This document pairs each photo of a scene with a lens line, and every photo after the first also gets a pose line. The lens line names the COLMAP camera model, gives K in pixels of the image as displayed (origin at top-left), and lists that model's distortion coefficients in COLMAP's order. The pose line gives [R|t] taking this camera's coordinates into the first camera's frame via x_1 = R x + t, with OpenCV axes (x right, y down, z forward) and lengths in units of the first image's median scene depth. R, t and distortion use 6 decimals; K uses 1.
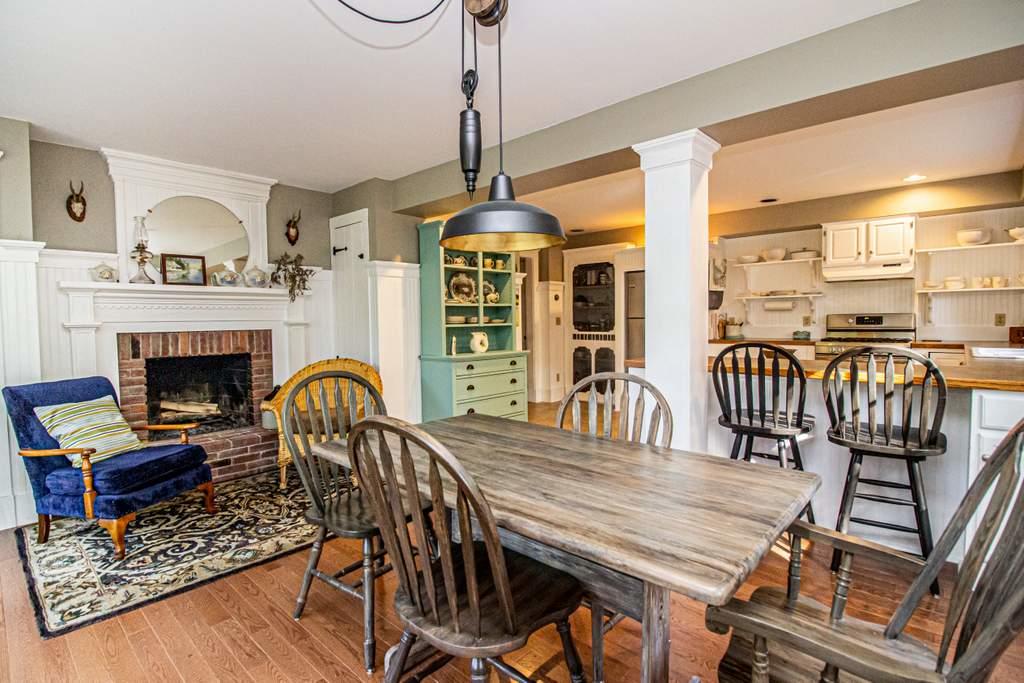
lens RADIAL K [[500.5, 0, 512.0], [0, 500.5, 341.5], [0, 0, 1]] dist [-0.000848, -0.014200]
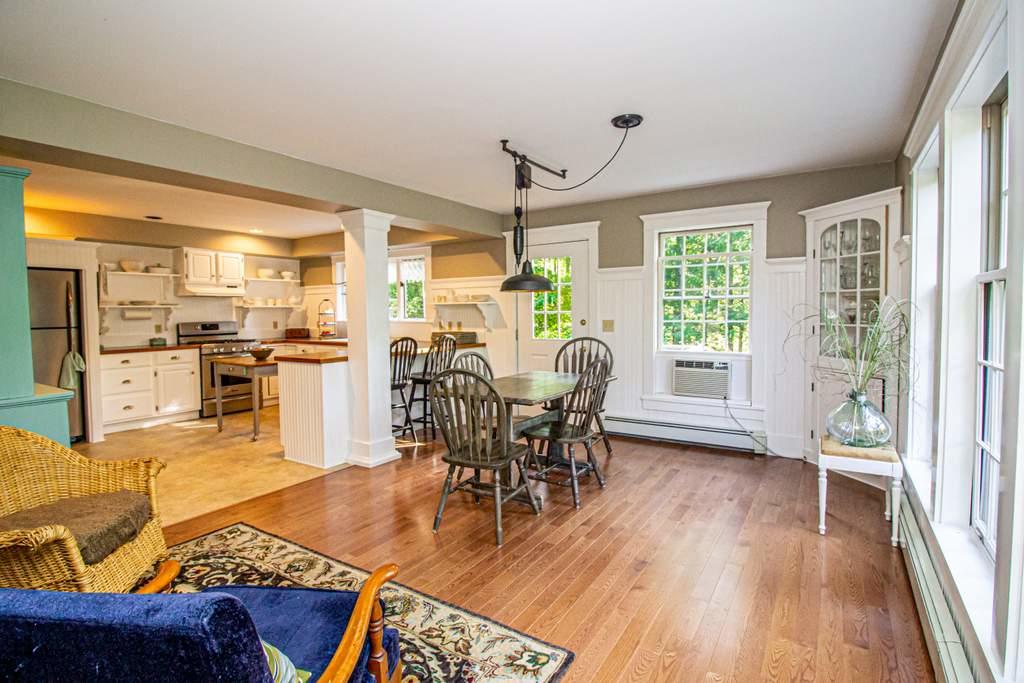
lens RADIAL K [[486.7, 0, 510.6], [0, 486.7, 330.3], [0, 0, 1]] dist [-0.010859, -0.000291]
pose [[-0.167932, -0.021570, 0.985563, -0.686178], [0.059665, 0.997705, 0.032002, -0.028494], [-0.983991, 0.064178, -0.166260, 0.455411]]
